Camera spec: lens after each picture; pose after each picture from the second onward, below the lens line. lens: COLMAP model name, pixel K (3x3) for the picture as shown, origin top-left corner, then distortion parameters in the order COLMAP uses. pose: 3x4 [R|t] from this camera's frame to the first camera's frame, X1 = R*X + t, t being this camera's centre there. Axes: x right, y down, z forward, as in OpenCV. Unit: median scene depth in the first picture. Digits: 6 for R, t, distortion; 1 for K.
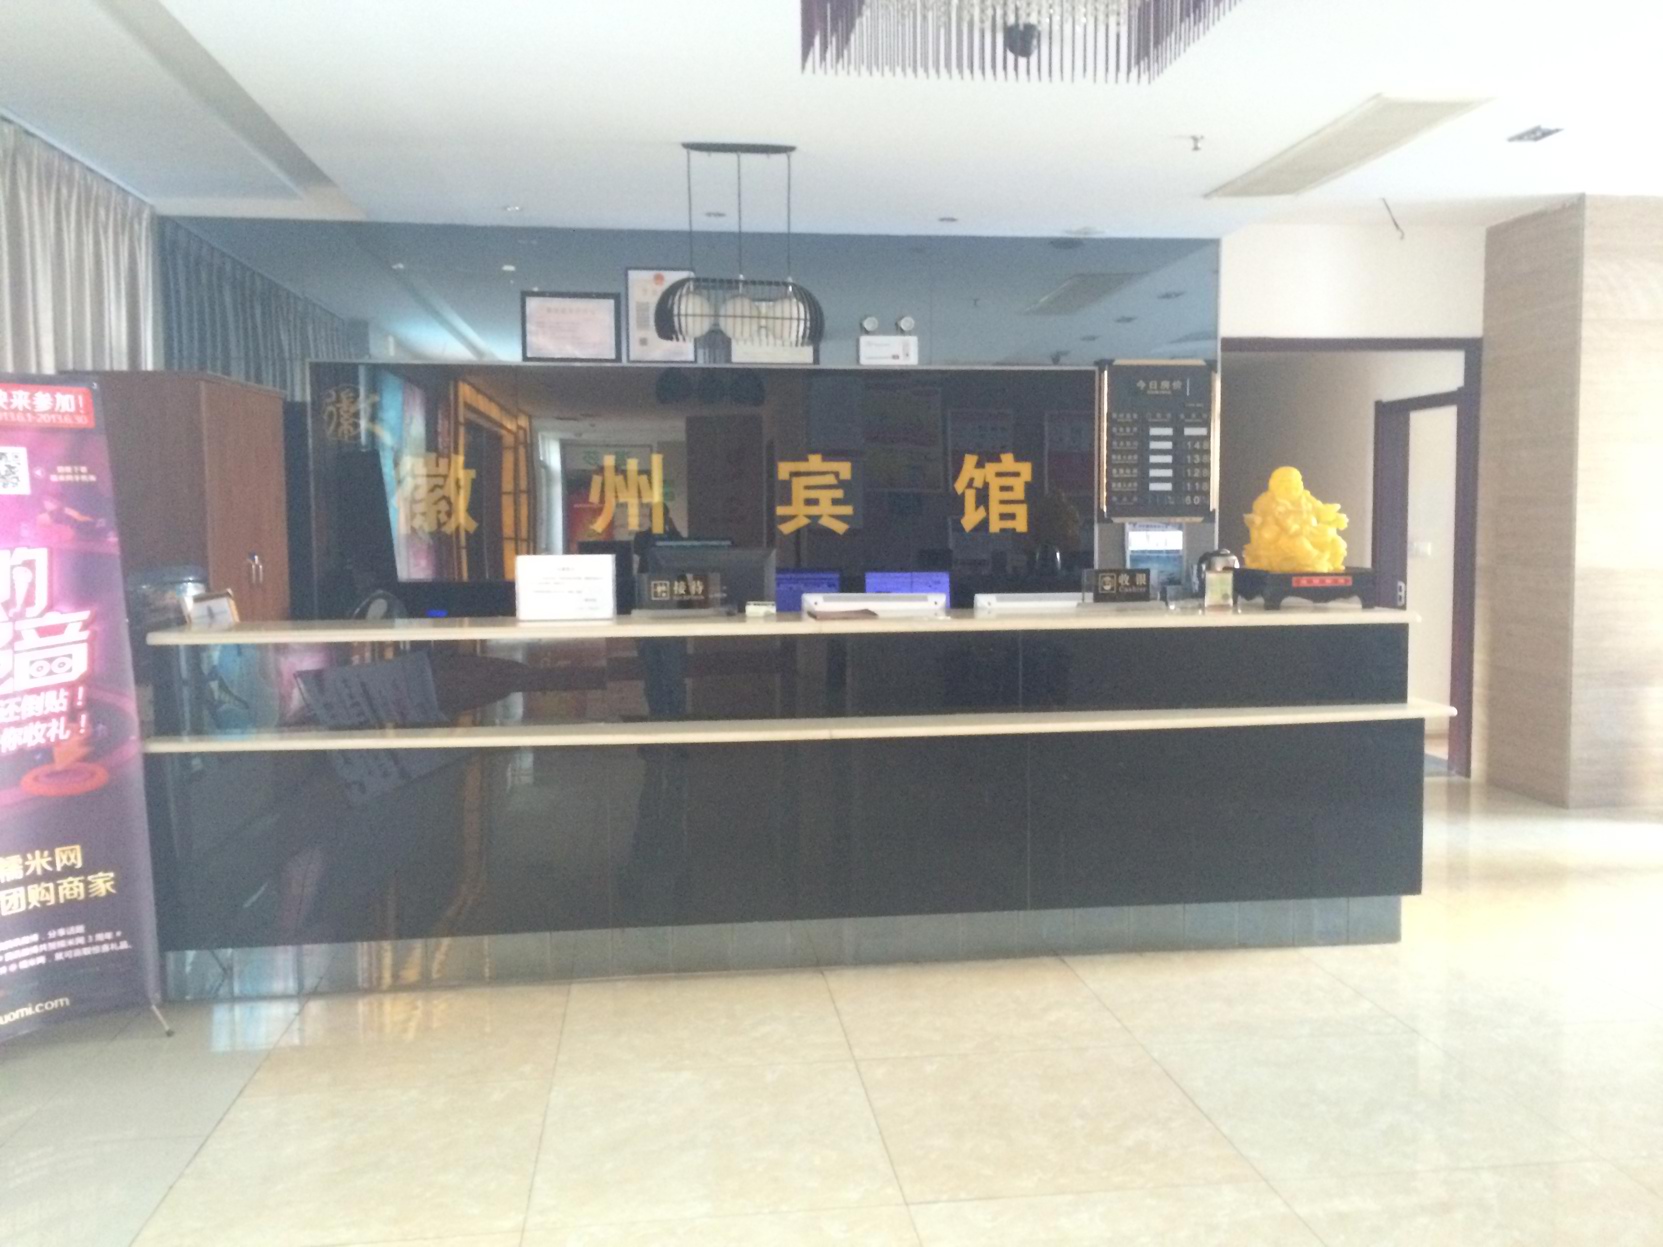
lens RADIAL K [[1577.1, 0, 831.5], [0, 1577.1, 623.5], [0, 0, 1]] dist [0.061177, -0.203879]
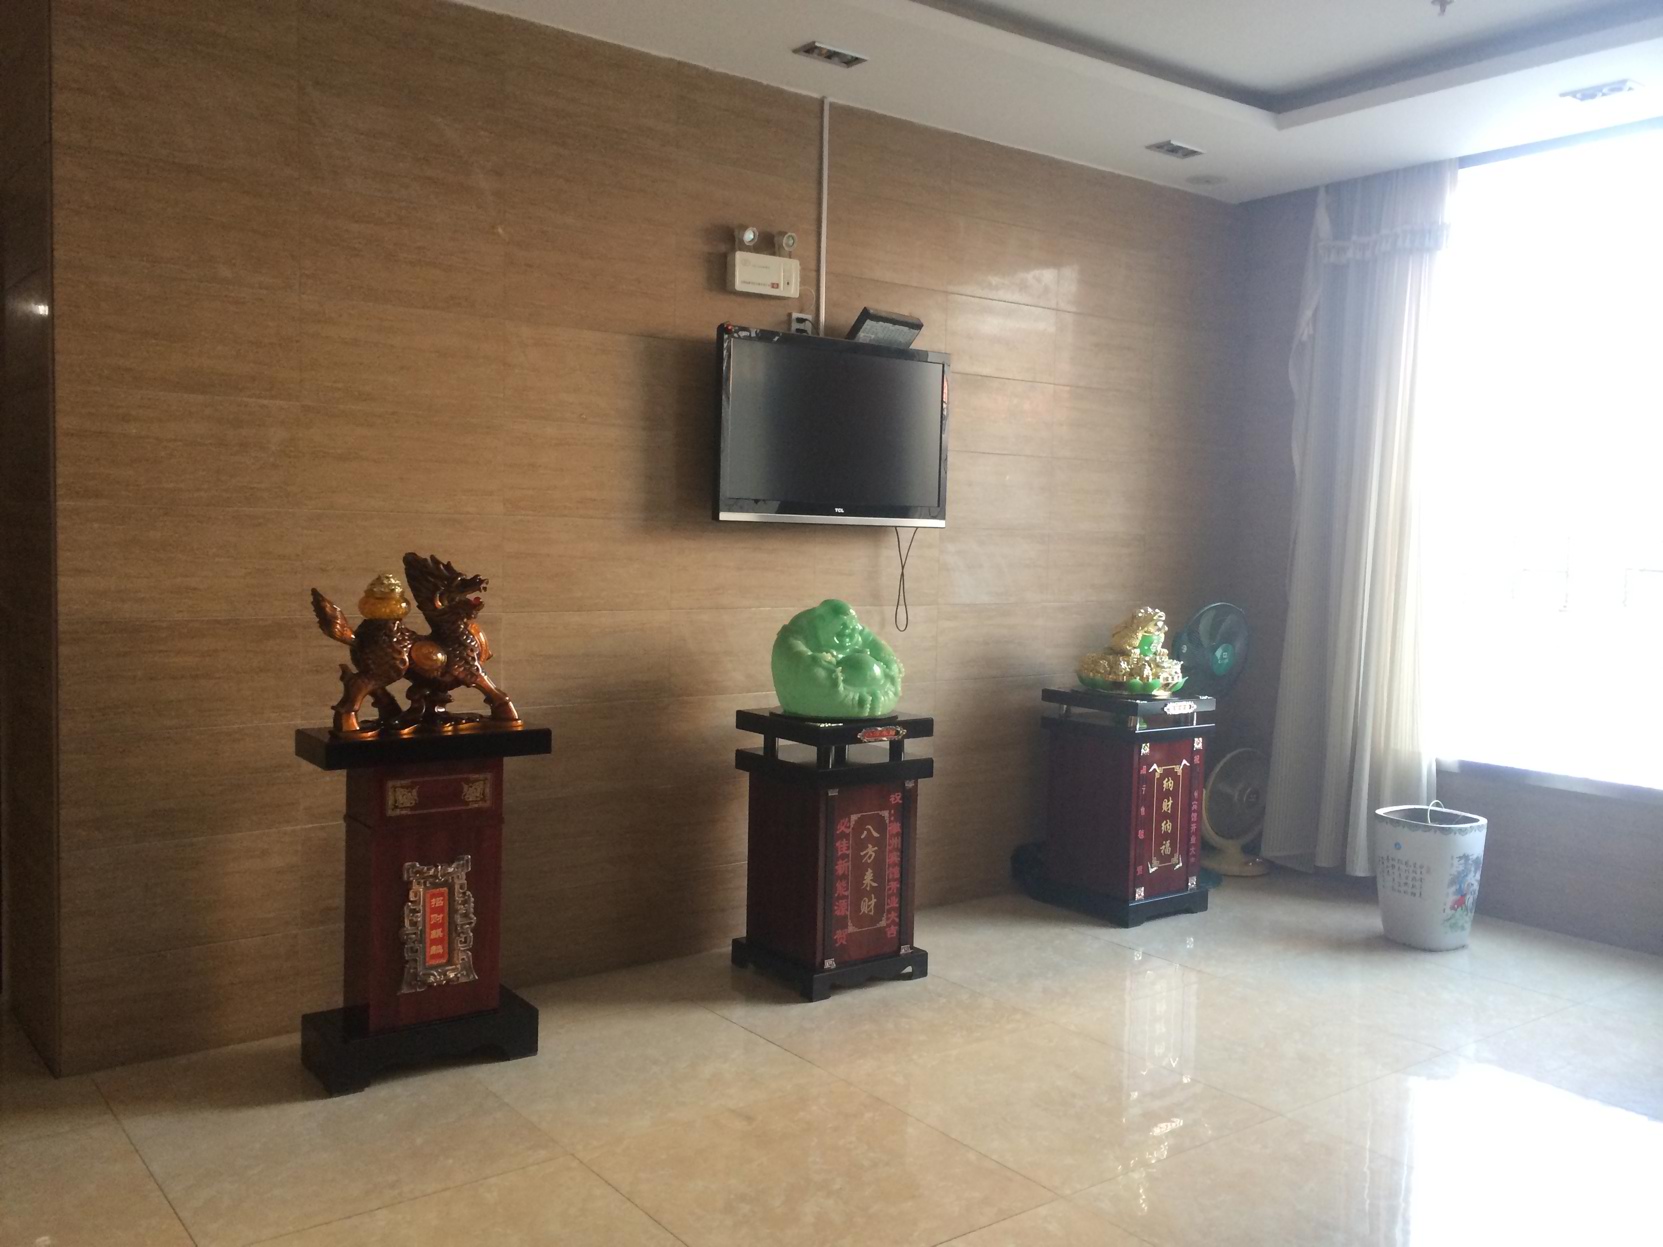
lens RADIAL K [[1438.4, 0, 831.5], [0, 1438.4, 623.5], [0, 0, 1]] dist [0.097648, -0.140326]
pose [[0.849864, -0.004591, 0.526982, 0.429940], [0.012897, 0.999844, -0.012089, -0.024978], [-0.526844, 0.017070, 0.849791, 0.450642]]
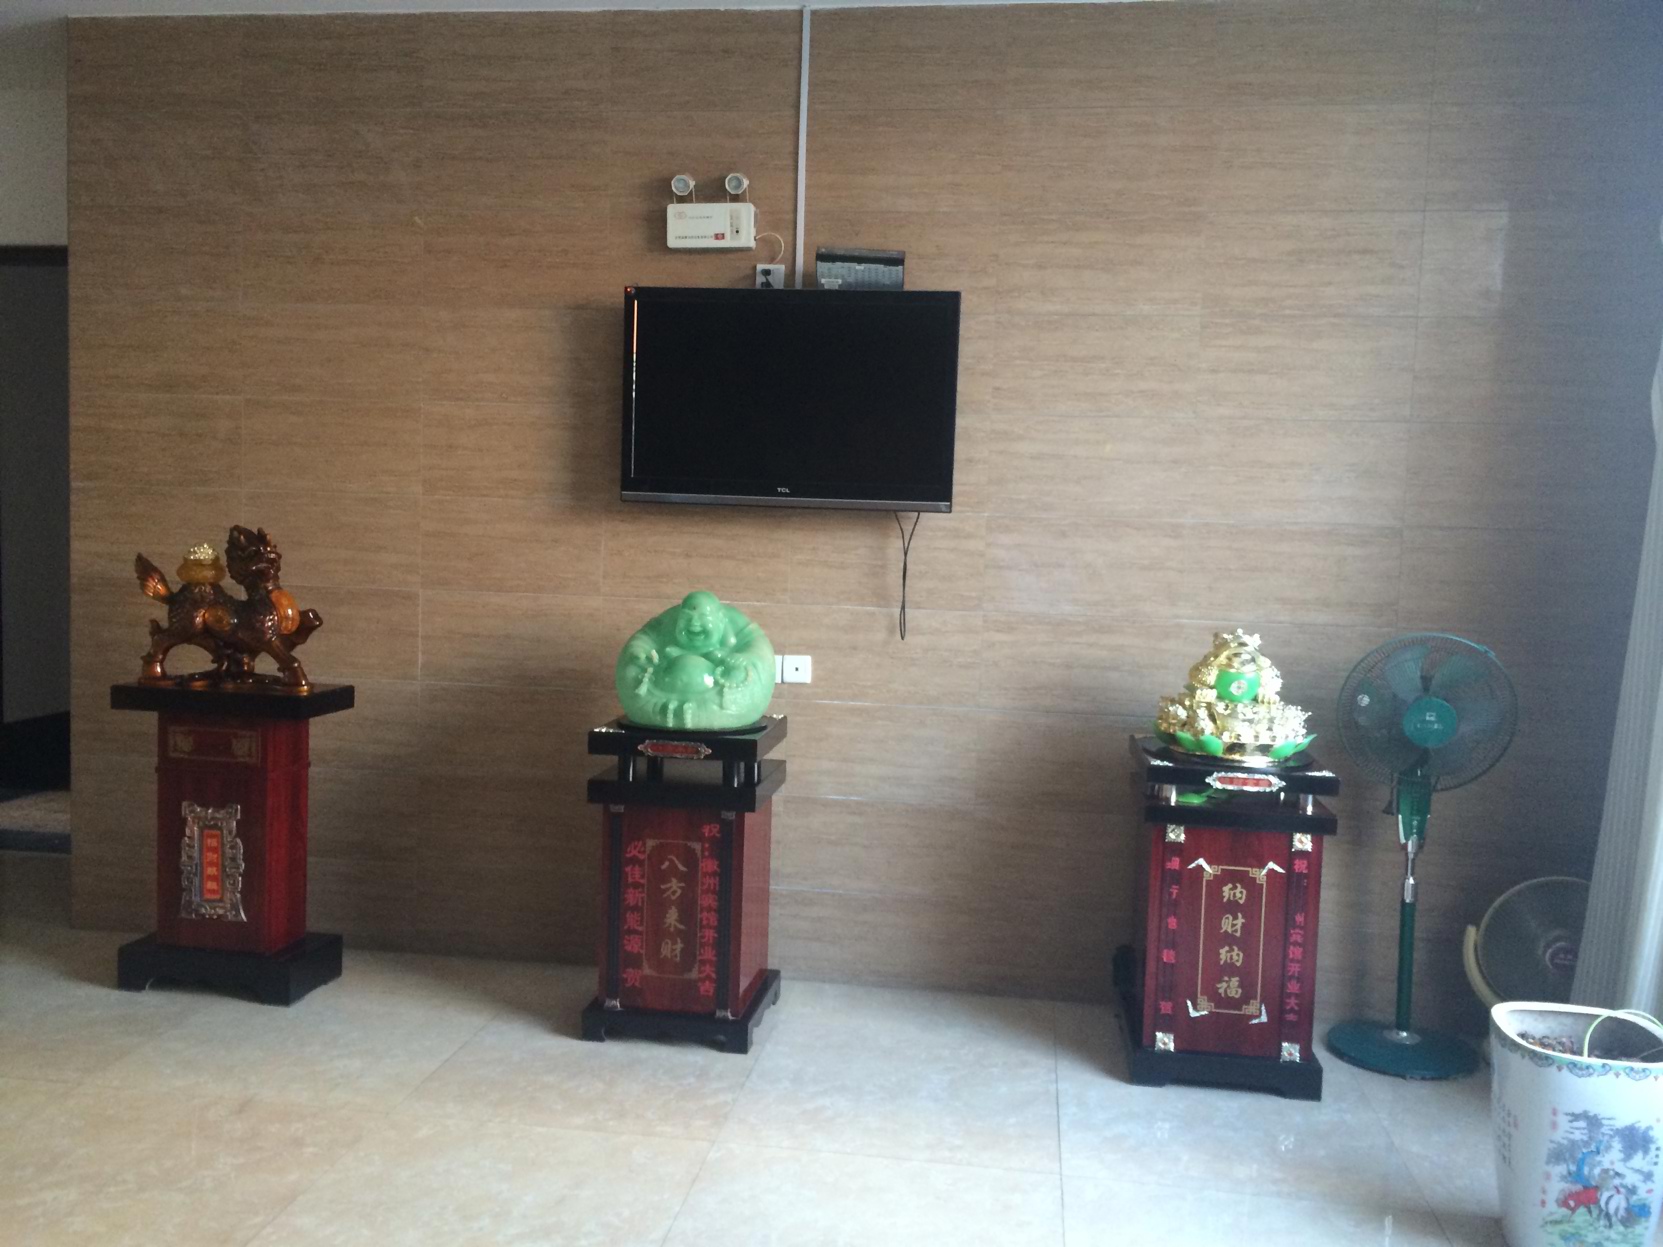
lens RADIAL K [[1438.4, 0, 831.5], [0, 1438.4, 623.5], [0, 0, 1]] dist [0.097648, -0.140326]
pose [[0.968085, 0.058510, -0.243696, 0.934385], [-0.061348, 0.998108, -0.004066, -0.031635], [0.242998, 0.018886, 0.969843, 0.468705]]
